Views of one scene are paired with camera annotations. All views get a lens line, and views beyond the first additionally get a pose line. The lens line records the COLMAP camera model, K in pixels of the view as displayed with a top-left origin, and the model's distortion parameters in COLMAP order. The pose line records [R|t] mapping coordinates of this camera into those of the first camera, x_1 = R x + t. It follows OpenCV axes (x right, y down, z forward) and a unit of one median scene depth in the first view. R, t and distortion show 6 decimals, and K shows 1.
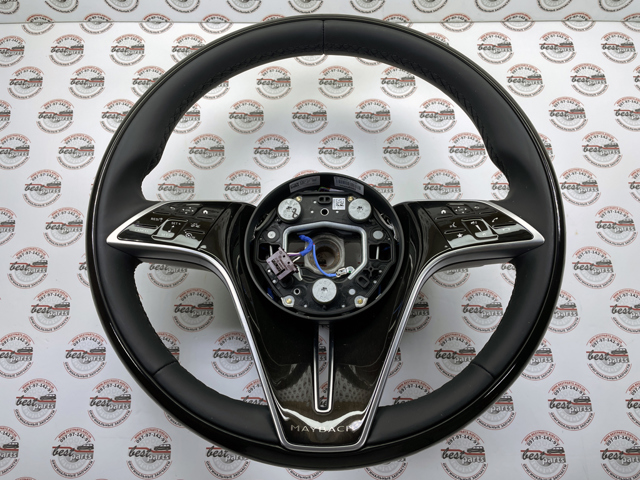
lens RADIAL K [[473.4, 0, 319.2], [0, 473.4, 240.3], [0, 0, 1]] dist [0.004336, 0.000950]
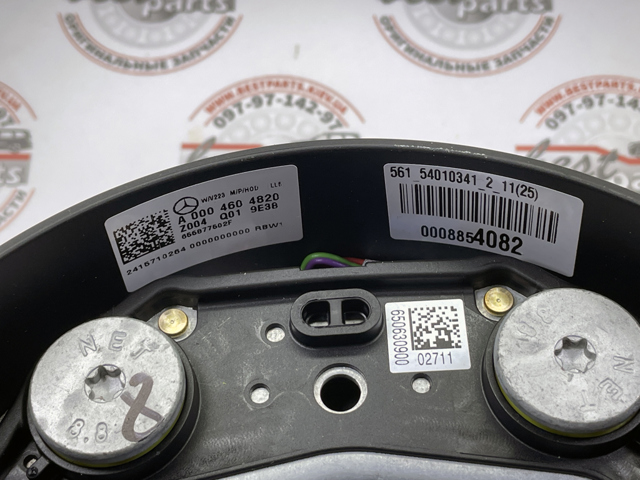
lens RADIAL K [[1021.8, 0, 319.6], [0, 1021.8, 239.9], [0, 0, 1]] dist [0.011241, 0.000000]
pose [[0.998314, -0.057984, 0.002442, 0.007056], [0.056673, 0.964931, -0.256314, -0.023883], [0.012506, 0.256021, 0.966590, 0.709947]]
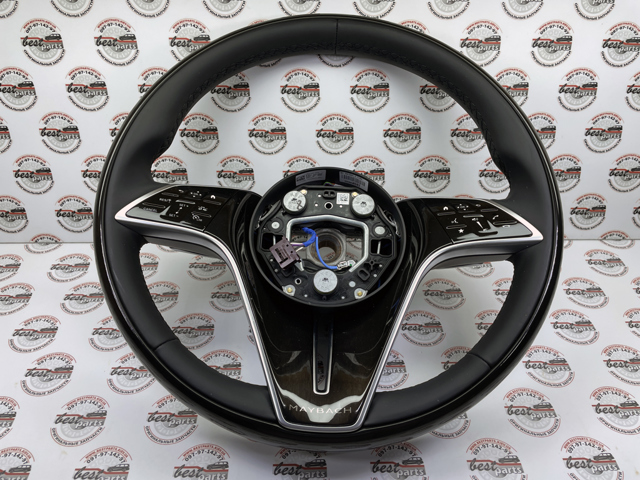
lens RADIAL K [[473.4, 0, 321.9], [0, 473.4, 238.3], [0, 0, 1]] dist [0.004336, 0.000950]
pose [[0.998482, 0.051798, 0.018701, -0.019851], [-0.051212, 0.998220, -0.030576, 0.044870], [-0.020251, 0.029572, 0.999357, -0.016776]]
